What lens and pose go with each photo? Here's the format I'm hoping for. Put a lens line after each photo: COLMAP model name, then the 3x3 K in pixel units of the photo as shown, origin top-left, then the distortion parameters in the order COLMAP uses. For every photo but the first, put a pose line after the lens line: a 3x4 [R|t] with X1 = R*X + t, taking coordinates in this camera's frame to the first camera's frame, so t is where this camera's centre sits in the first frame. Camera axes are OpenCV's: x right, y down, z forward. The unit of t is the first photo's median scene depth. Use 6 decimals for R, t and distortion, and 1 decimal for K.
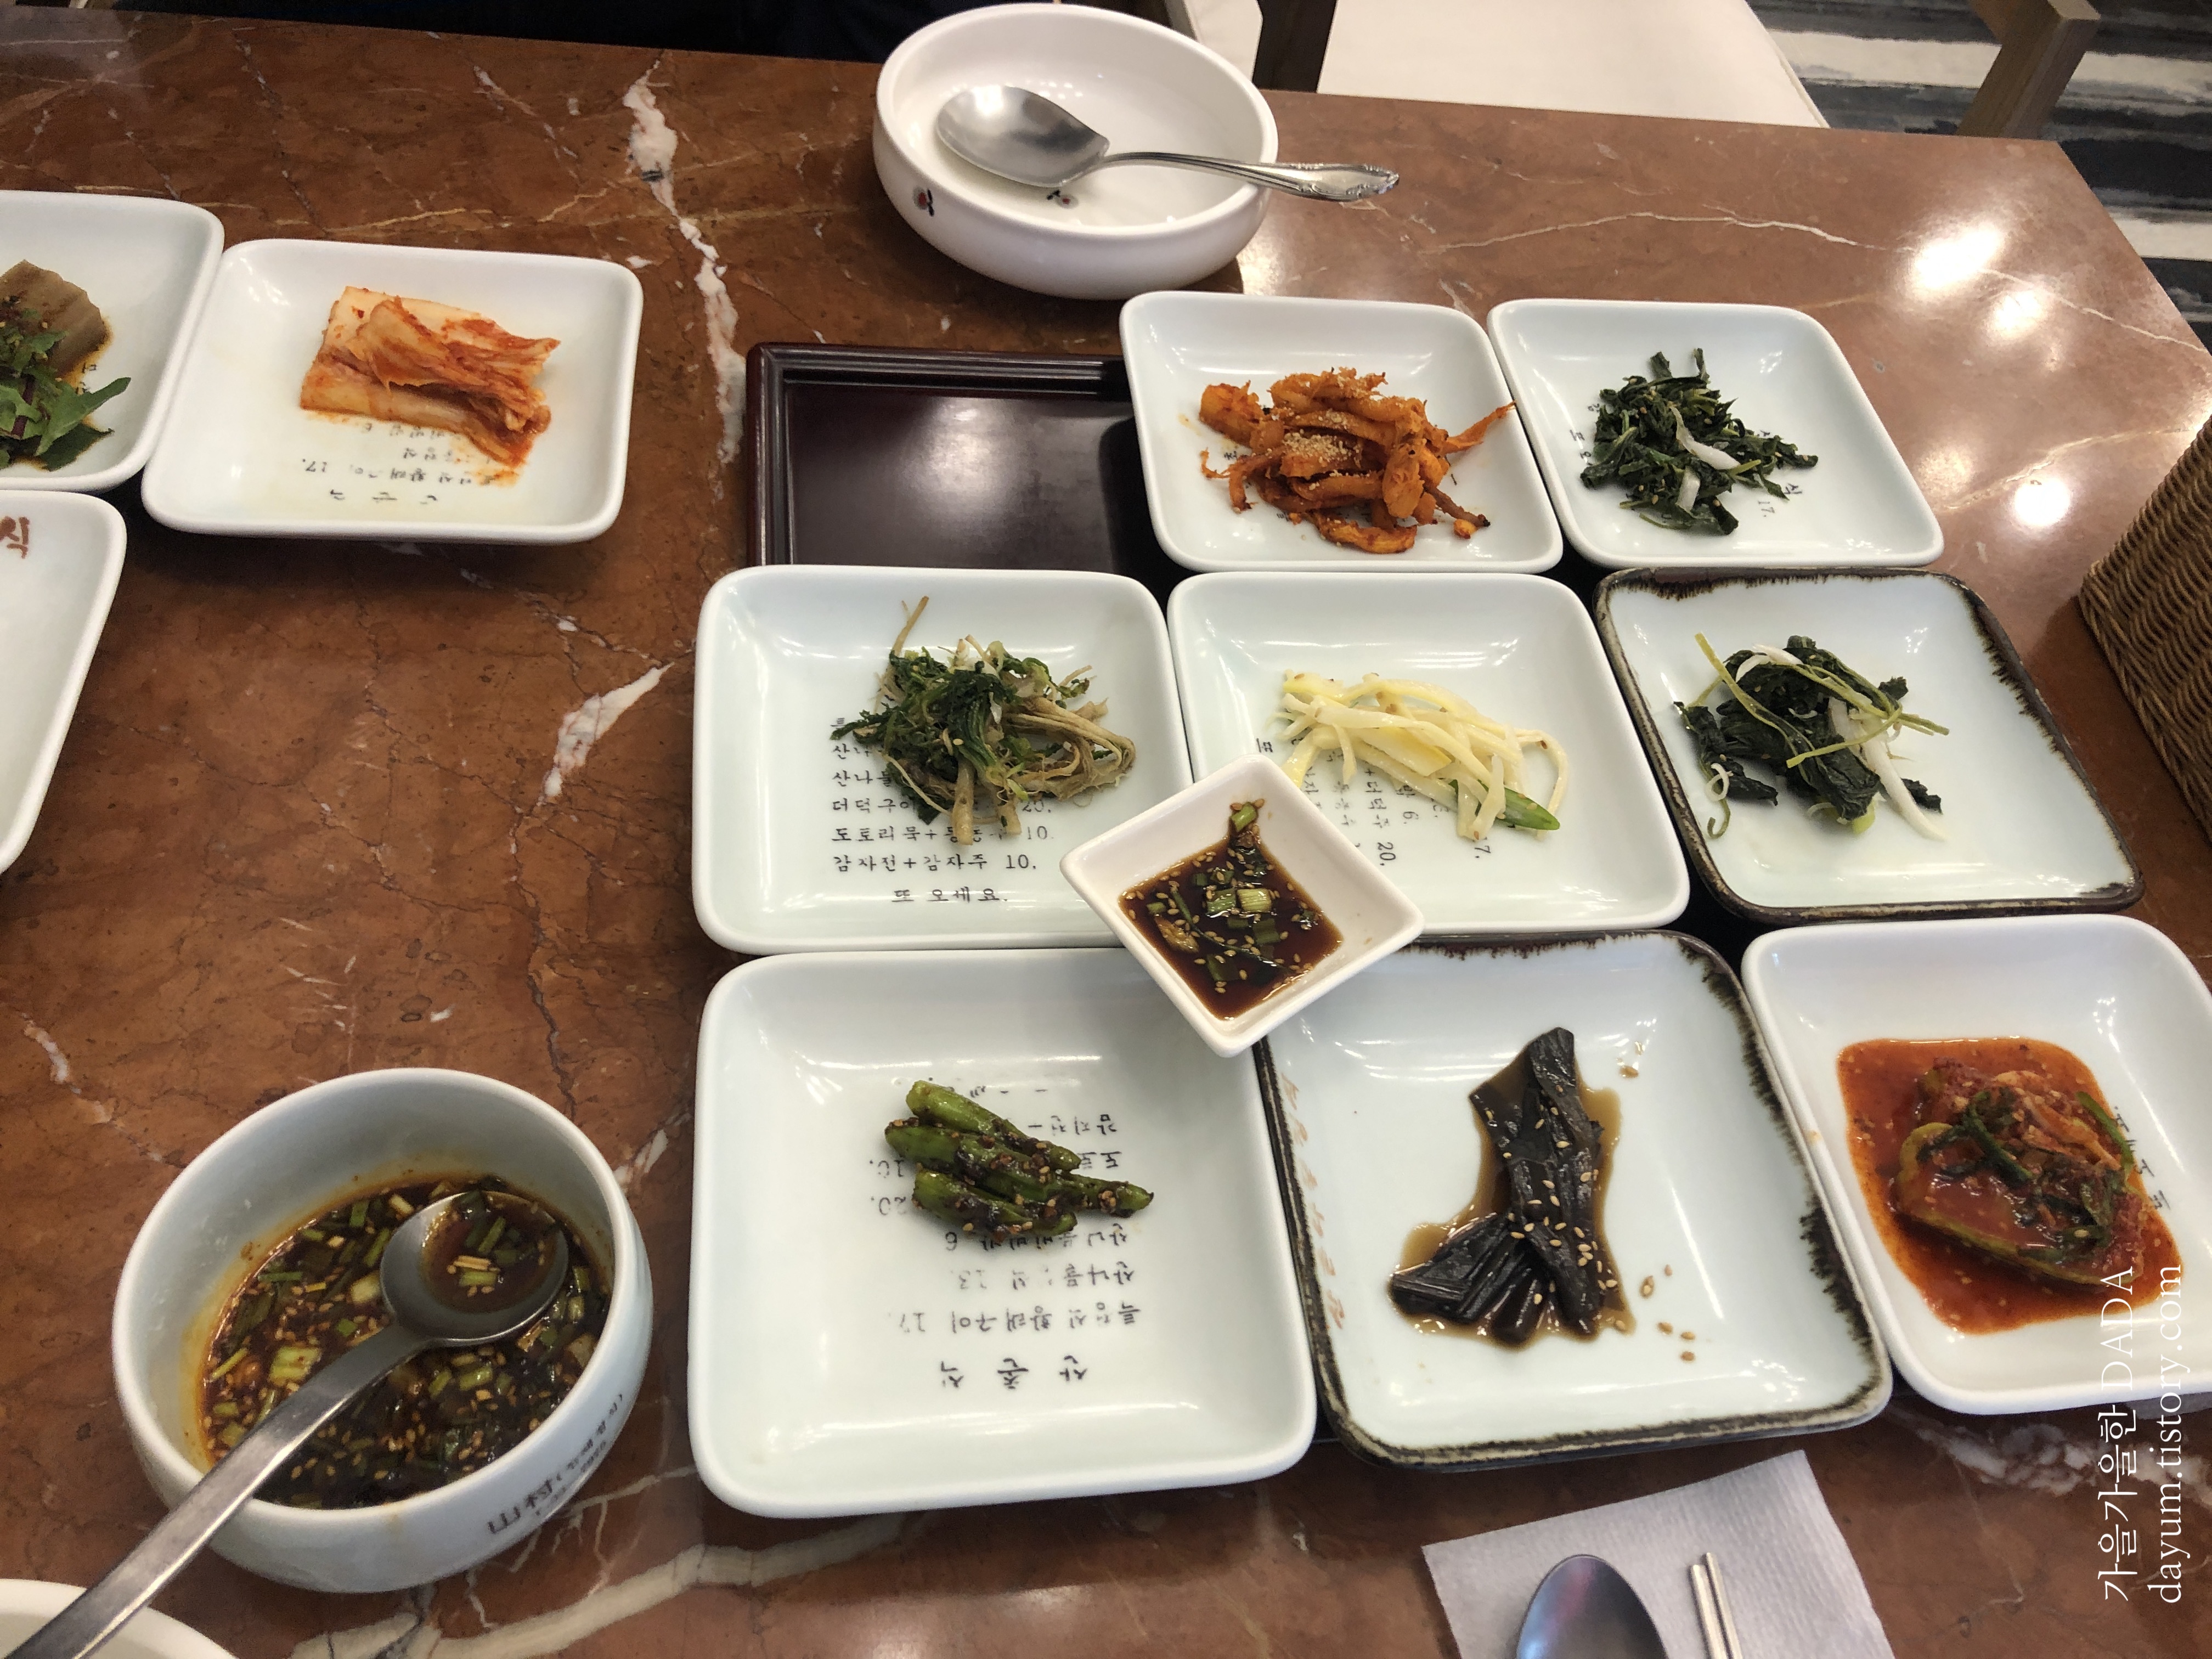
lens RADIAL K [[1767.2, 0, 1106.0], [0, 1767.2, 829.5], [0, 0, 1]] dist [0.005141, -0.012701]
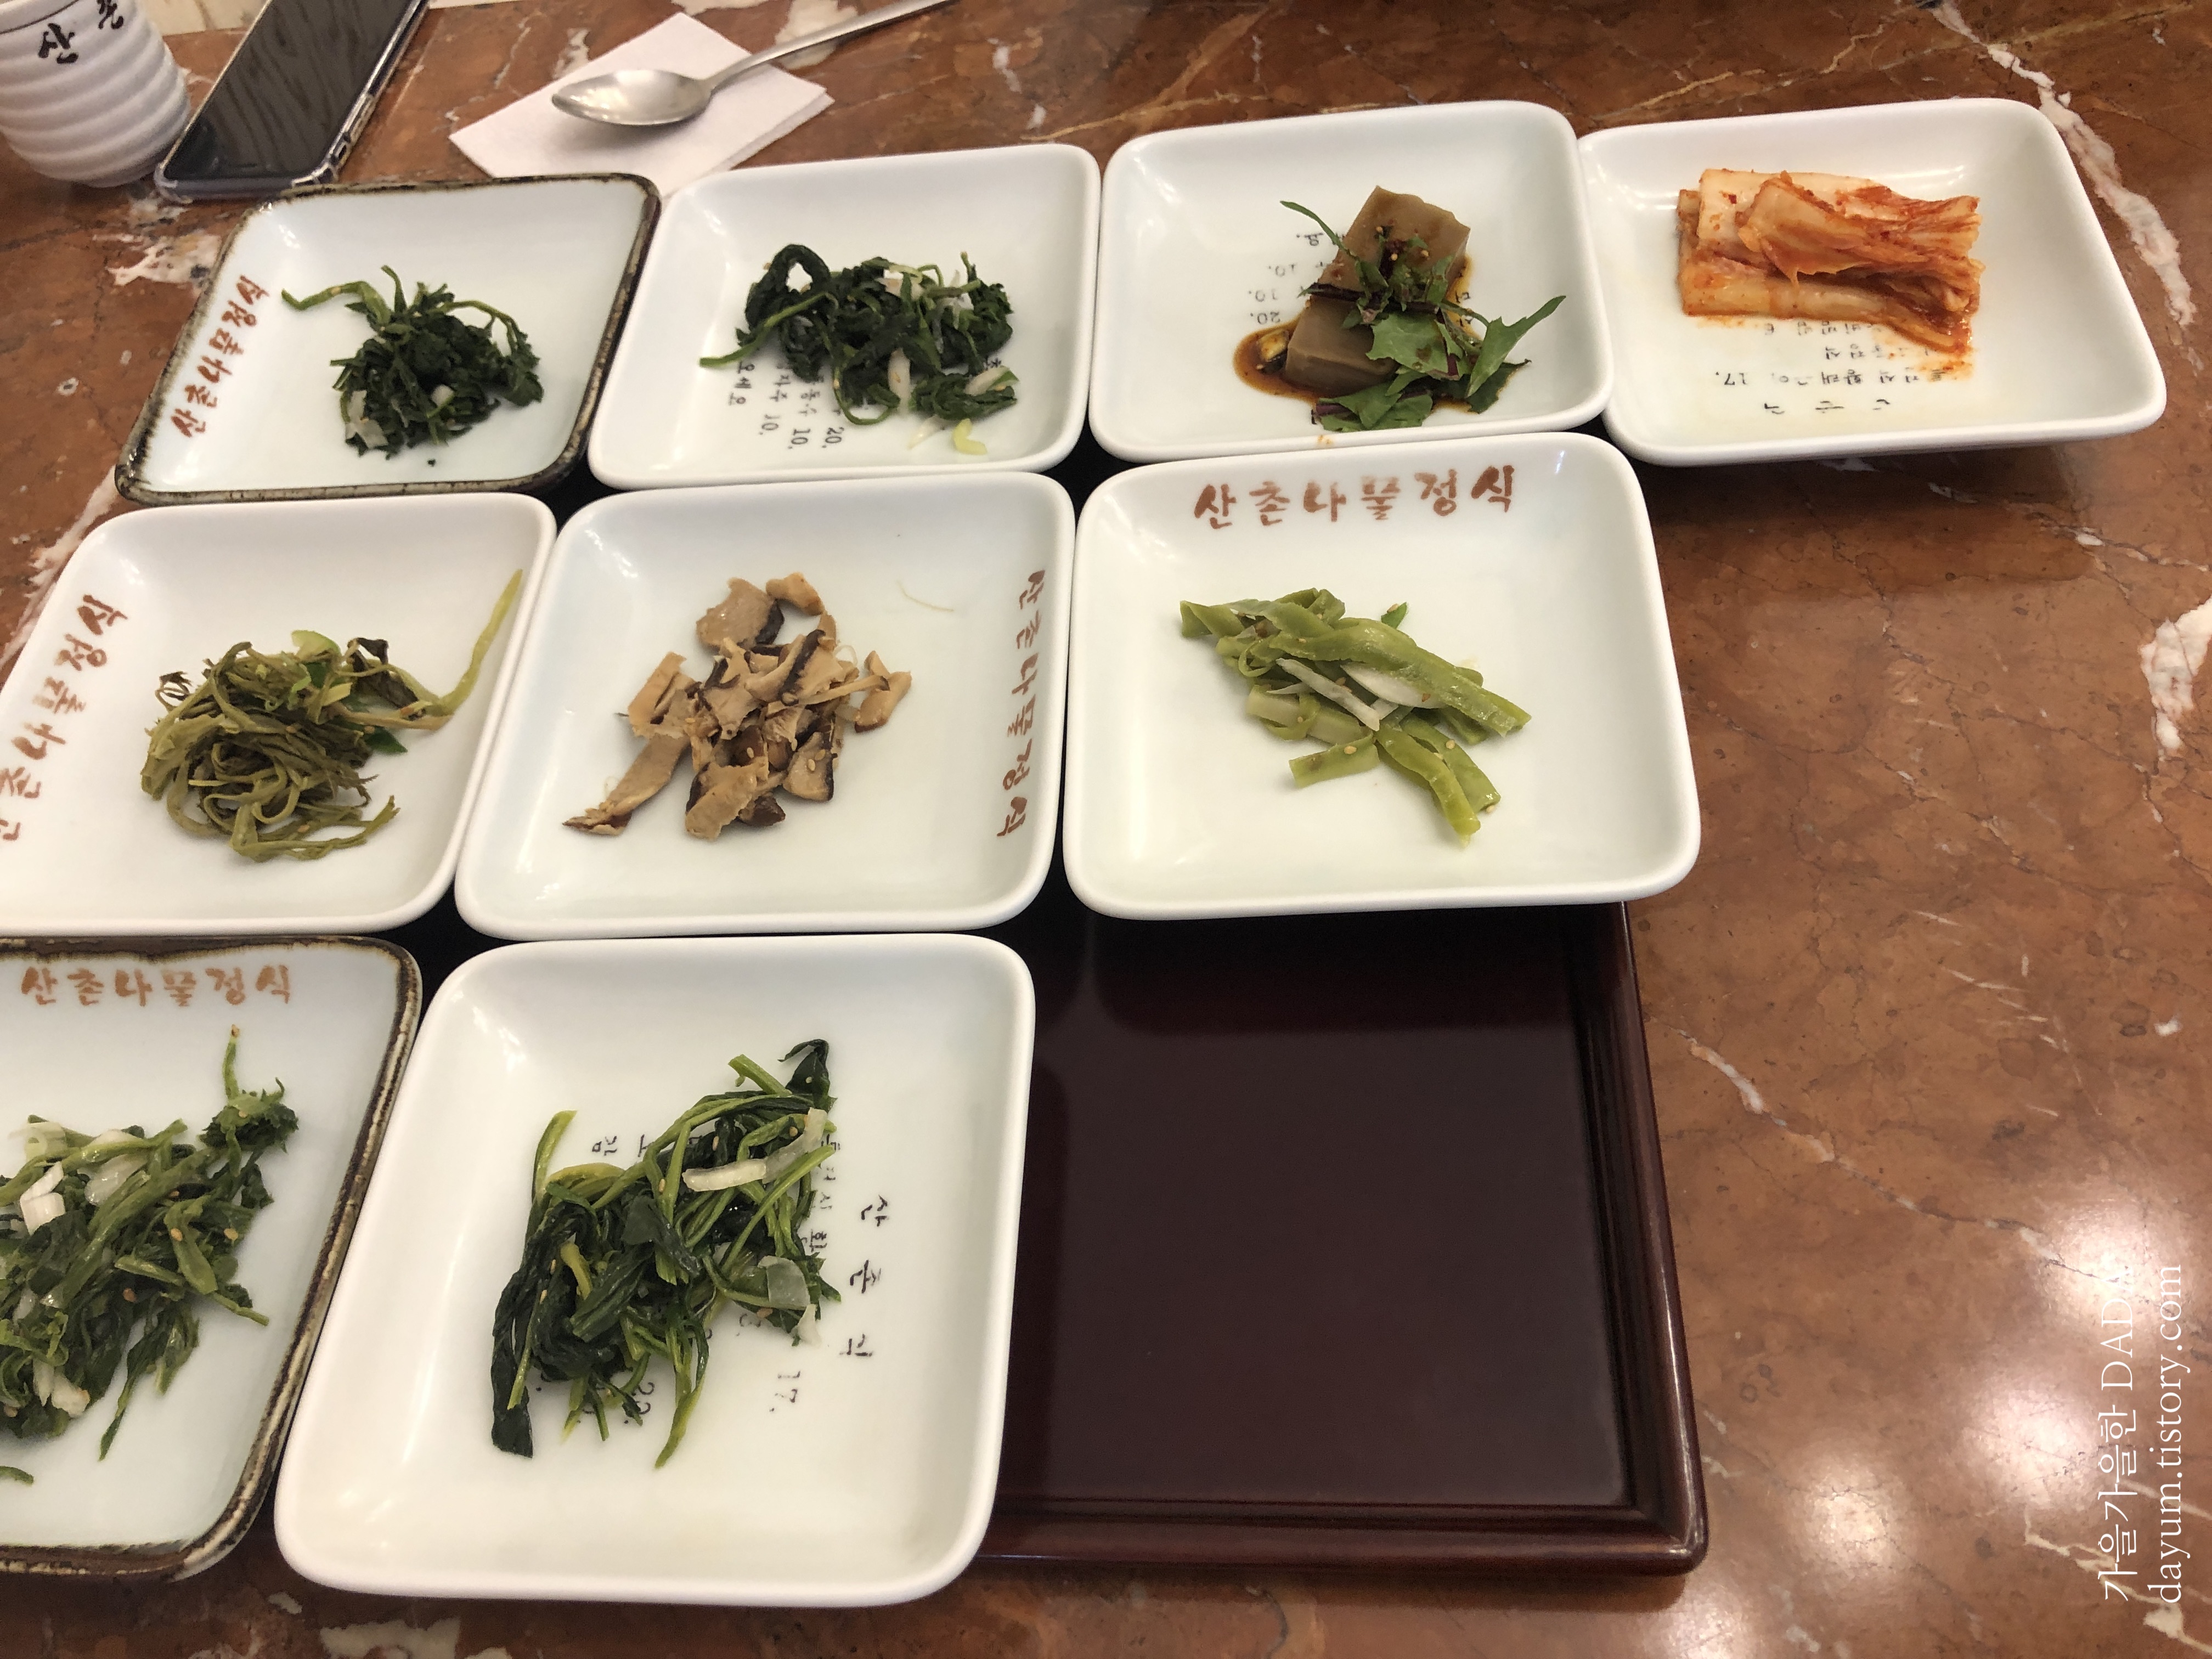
lens RADIAL K [[1767.2, 0, 1106.0], [0, 1767.2, 829.5], [0, 0, 1]] dist [0.005141, -0.012701]
pose [[0.956040, -0.034887, -0.291154, -0.523092], [0.049168, 0.997912, 0.041878, -0.038263], [0.289086, -0.054352, 0.955759, 0.072981]]
